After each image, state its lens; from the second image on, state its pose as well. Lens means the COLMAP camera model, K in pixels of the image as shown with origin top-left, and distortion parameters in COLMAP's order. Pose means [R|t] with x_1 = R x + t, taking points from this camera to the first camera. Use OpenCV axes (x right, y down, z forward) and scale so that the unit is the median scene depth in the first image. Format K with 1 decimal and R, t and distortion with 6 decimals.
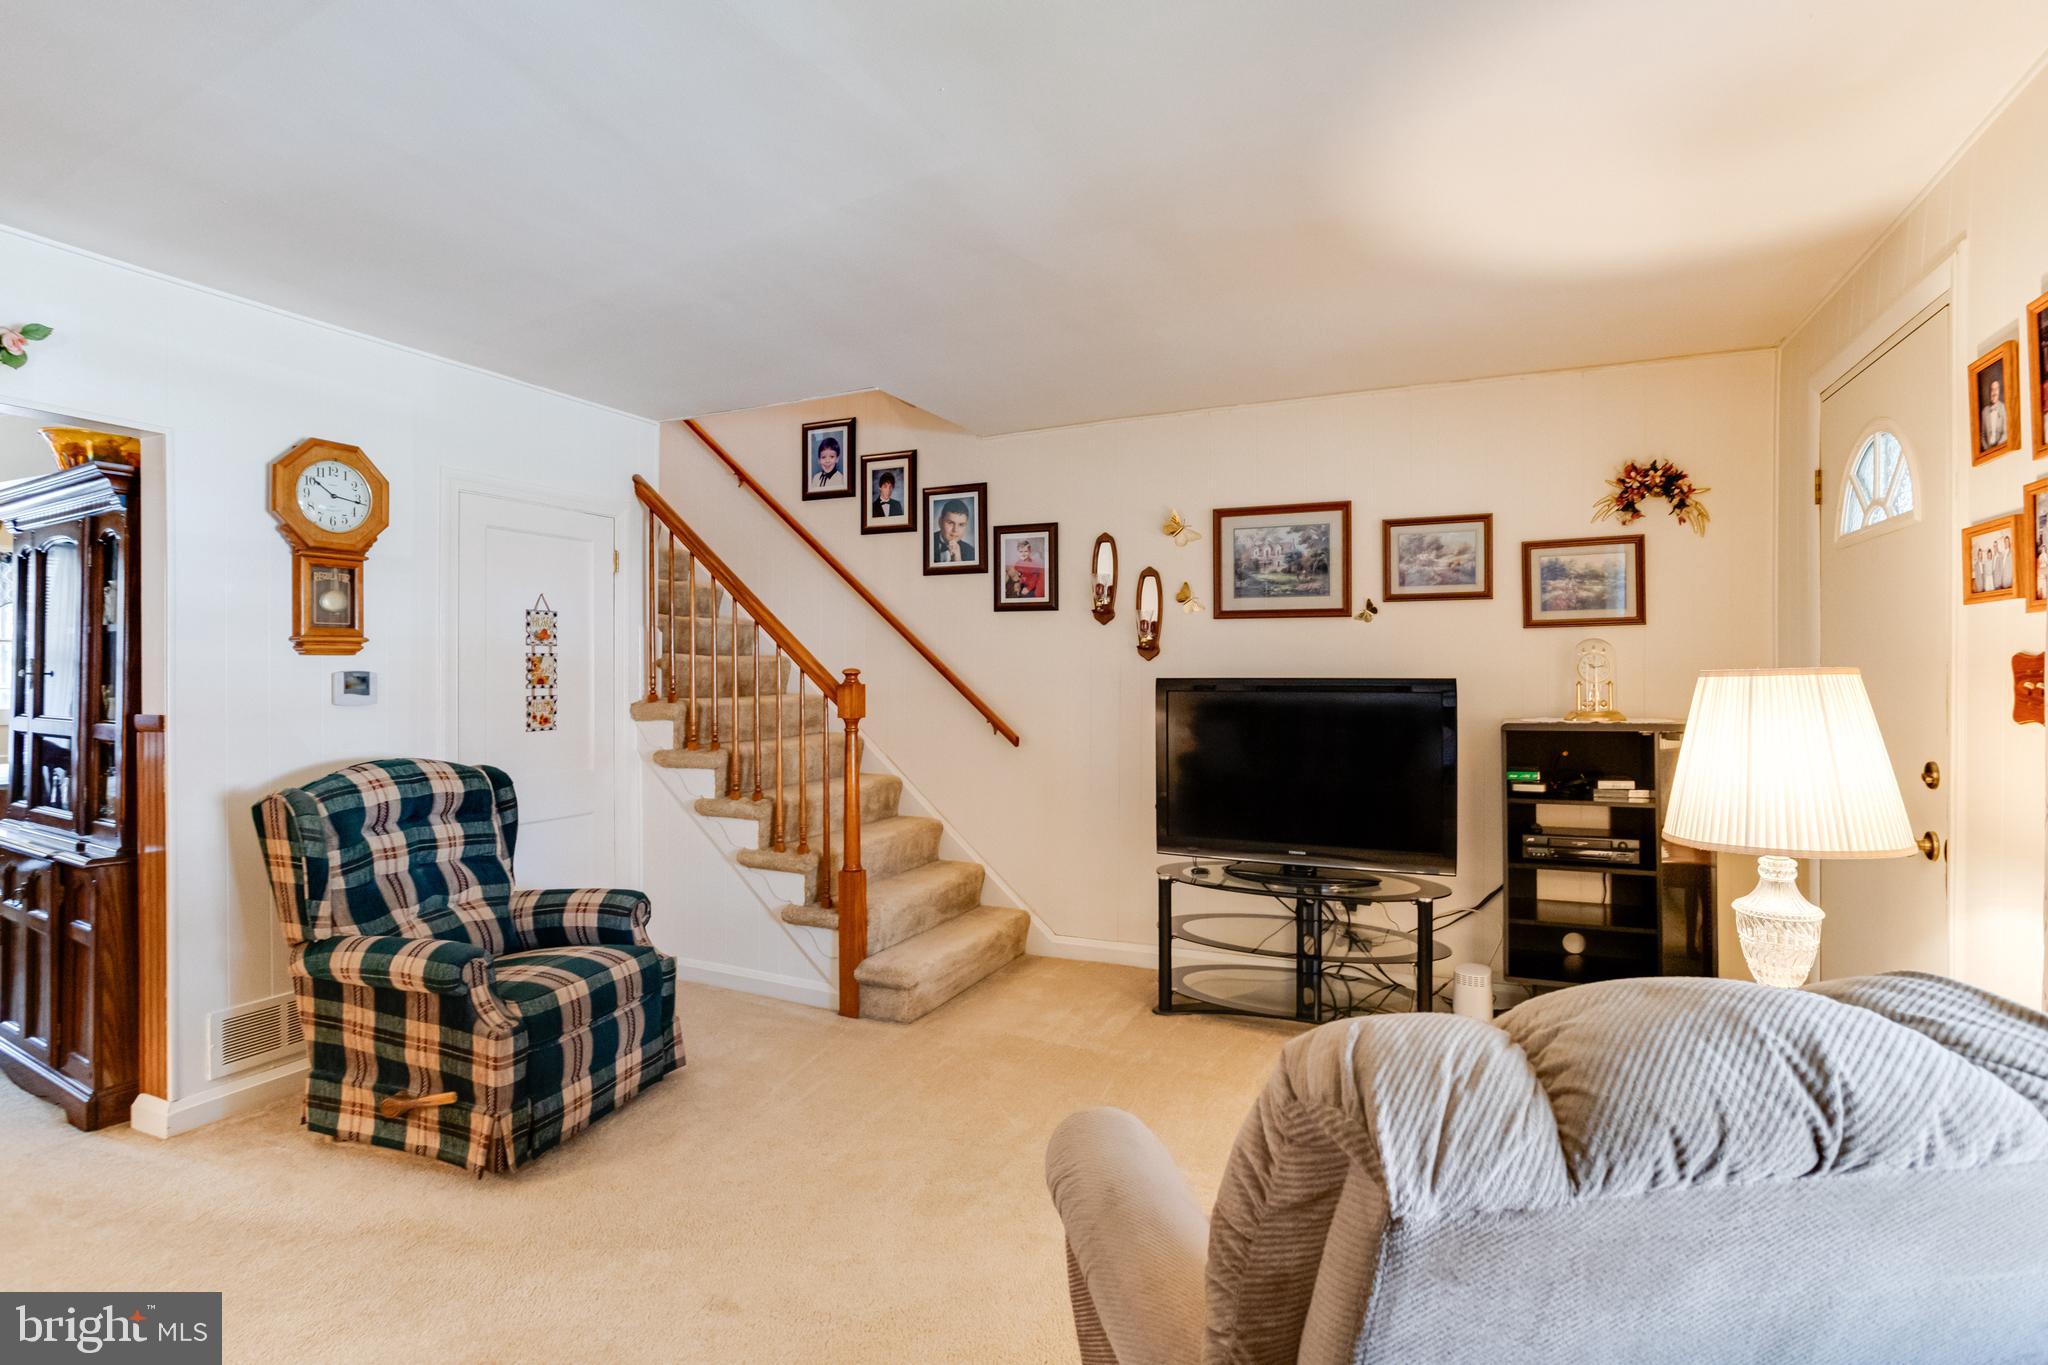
lens RADIAL K [[1003.9, 0, 991.3], [0, 1003.9, 670.9], [0, 0, 1]] dist [-0.033751, 0.019697]
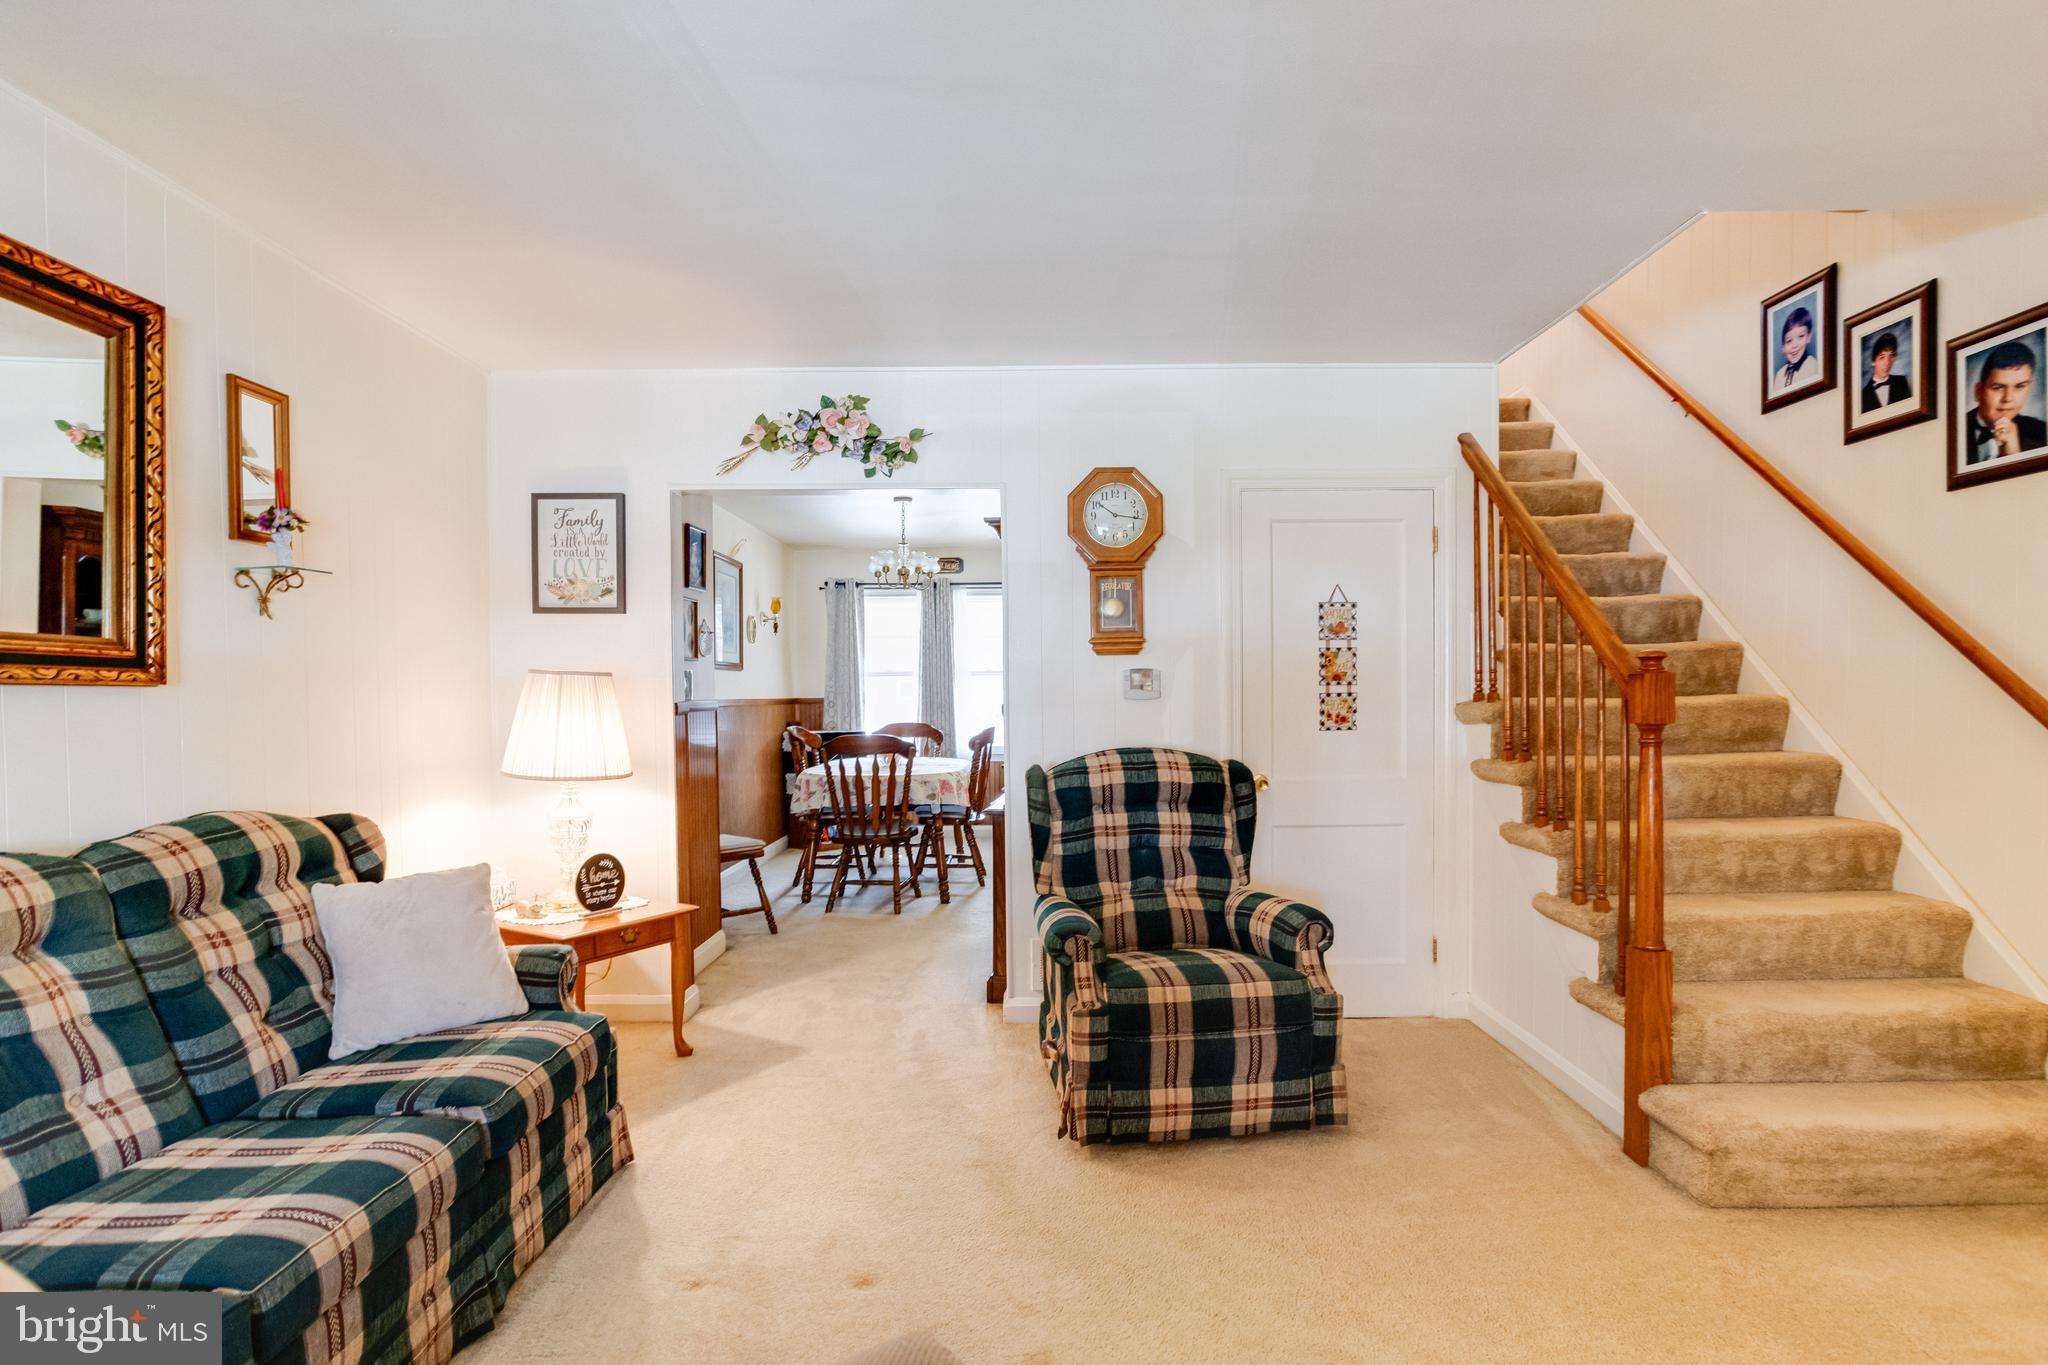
lens RADIAL K [[1003.9, 0, 1036.8], [0, 1003.9, 717.0], [0, 0, 1]] dist [-0.033751, 0.019697]
pose [[0.443954, 0.017152, -0.895885, 0.316099], [0.011147, 0.999634, 0.024662, 0.024682], [0.895980, -0.020936, 0.443600, 0.382298]]
